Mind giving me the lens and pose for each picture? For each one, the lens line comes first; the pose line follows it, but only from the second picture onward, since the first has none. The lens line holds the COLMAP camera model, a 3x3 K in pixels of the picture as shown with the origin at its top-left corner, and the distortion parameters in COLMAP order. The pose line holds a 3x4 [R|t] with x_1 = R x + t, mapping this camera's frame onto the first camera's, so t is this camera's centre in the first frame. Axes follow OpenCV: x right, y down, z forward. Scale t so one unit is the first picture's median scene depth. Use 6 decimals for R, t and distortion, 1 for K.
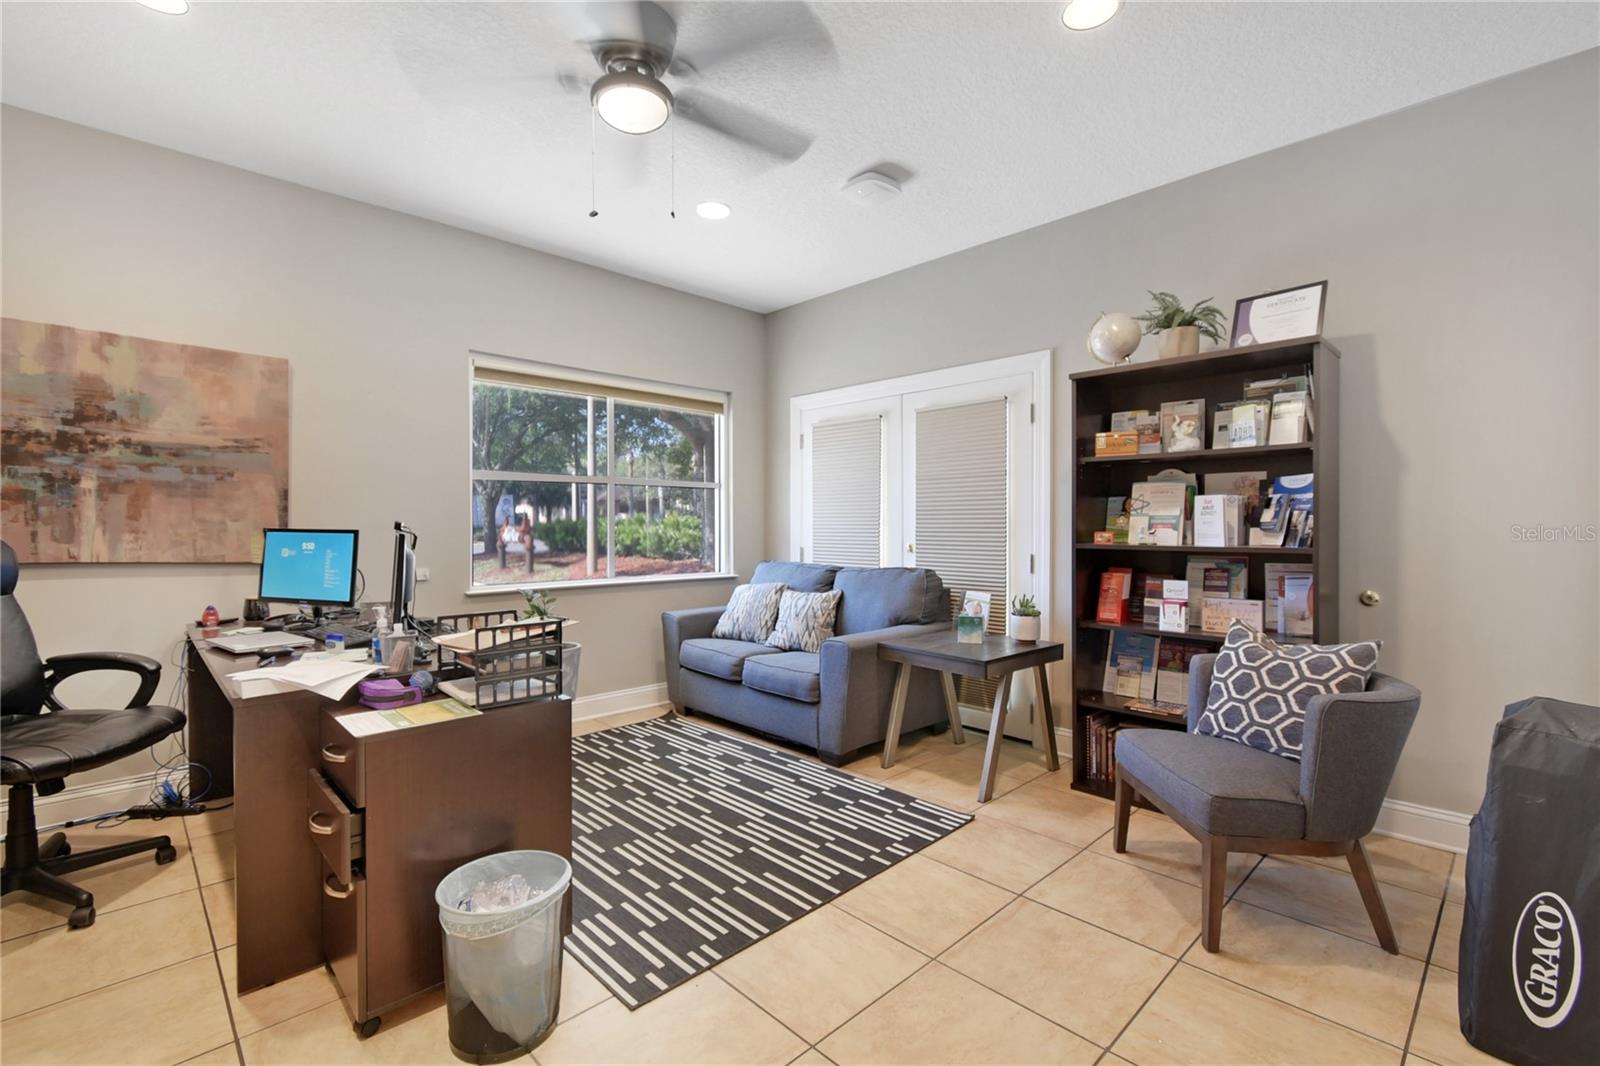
lens RADIAL K [[723.2, 0, 793.9], [0, 723.2, 525.1], [0, 0, 1]] dist [0.006886, -0.001360]
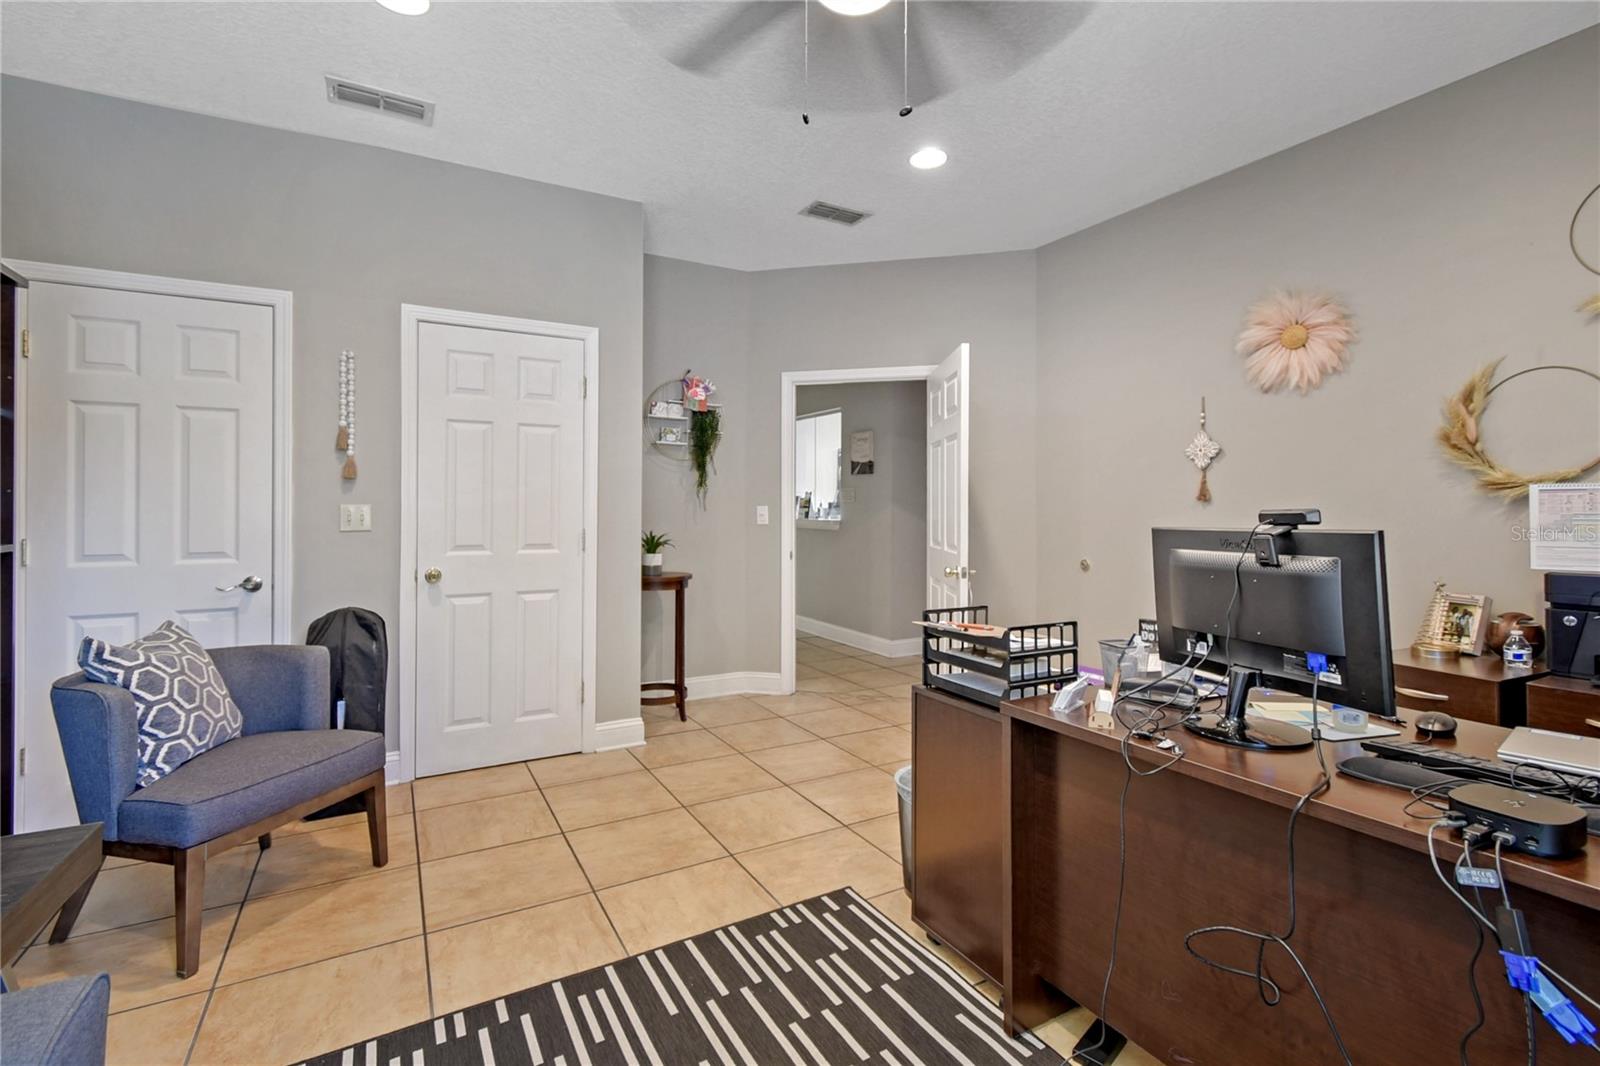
lens RADIAL K [[723.2, 0, 797.2], [0, 723.2, 517.6], [0, 0, 1]] dist [0.006886, -0.001360]
pose [[-0.969101, -0.000064, 0.246665, -0.362737], [0.003152, 0.999915, 0.012642, -0.007708], [-0.246645, 0.013029, -0.969018, 1.820680]]
